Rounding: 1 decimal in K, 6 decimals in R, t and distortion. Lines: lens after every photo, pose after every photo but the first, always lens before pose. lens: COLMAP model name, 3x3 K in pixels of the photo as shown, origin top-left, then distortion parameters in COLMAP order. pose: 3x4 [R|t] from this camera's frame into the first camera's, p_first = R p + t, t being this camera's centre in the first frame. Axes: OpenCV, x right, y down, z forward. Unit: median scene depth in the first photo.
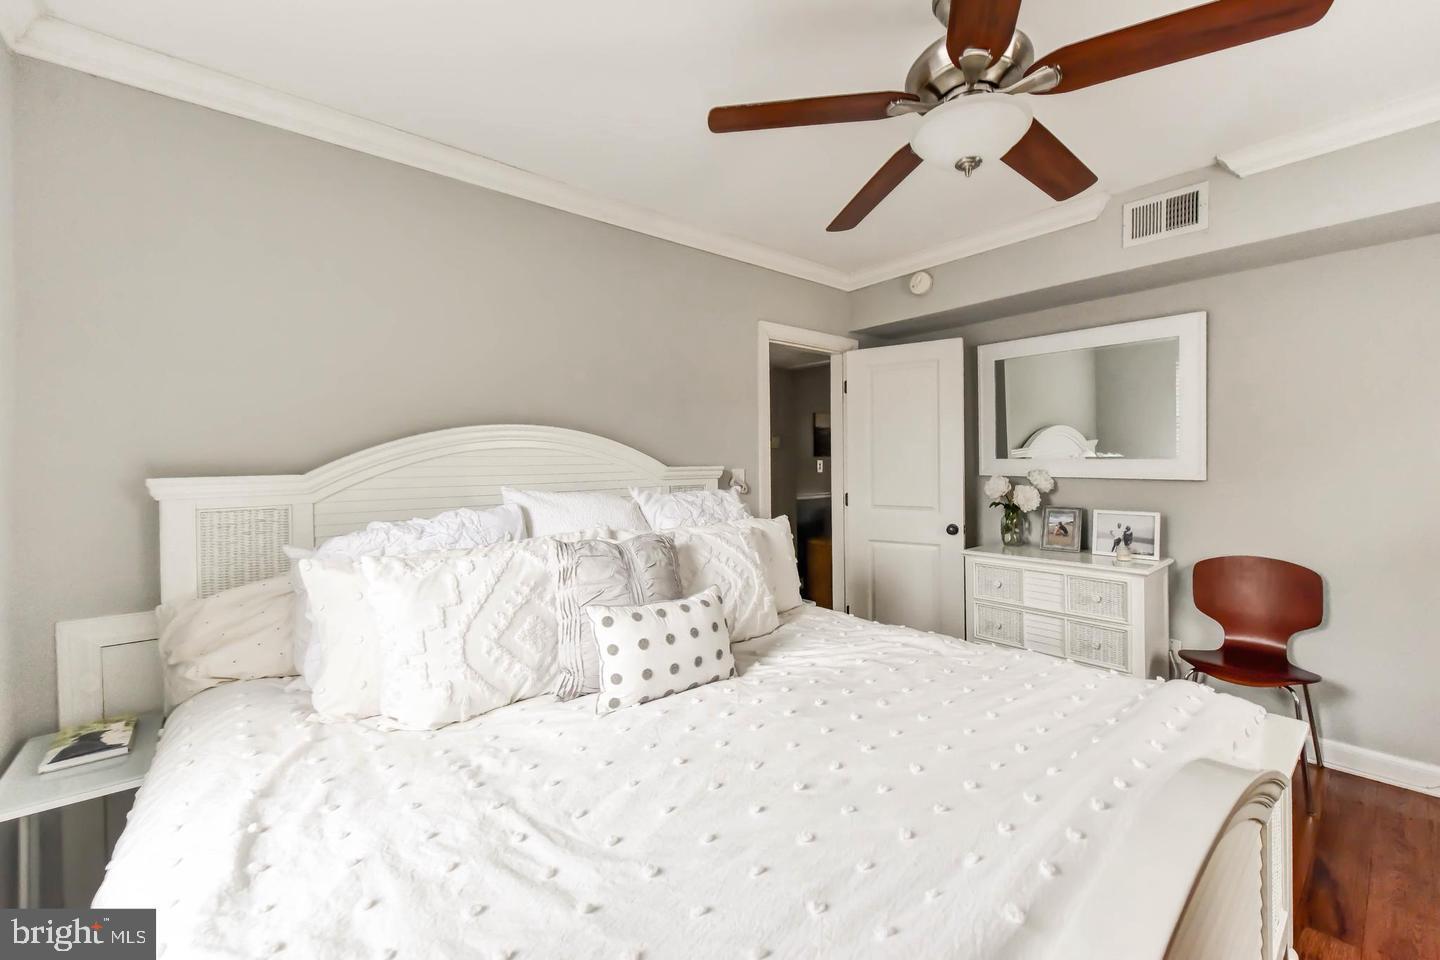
lens RADIAL K [[600.5, 0, 748.2], [0, 600.5, 459.9], [0, 0, 1]] dist [-0.000100, -0.000005]
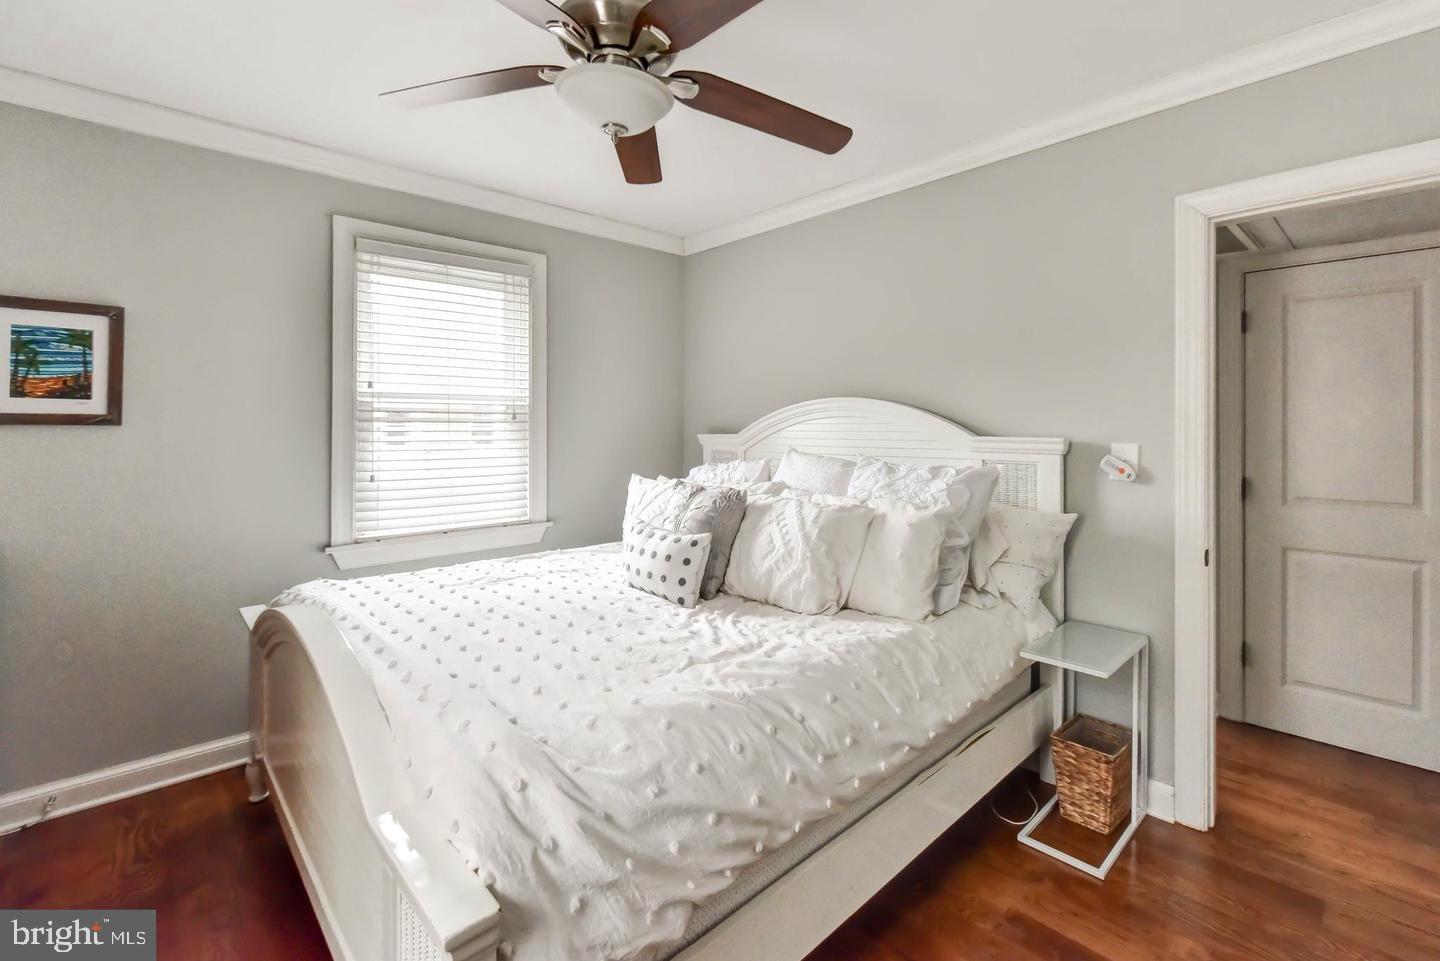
lens RADIAL K [[656.1, 0, 685.7], [0, 656.1, 424.3], [0, 0, 1]] dist [-0.001454, -0.000381]
pose [[0.012041, 0.007115, -0.999902, 1.067533], [-0.001678, 0.999973, 0.007095, -0.015090], [0.999926, 0.001592, 0.012053, 0.803516]]
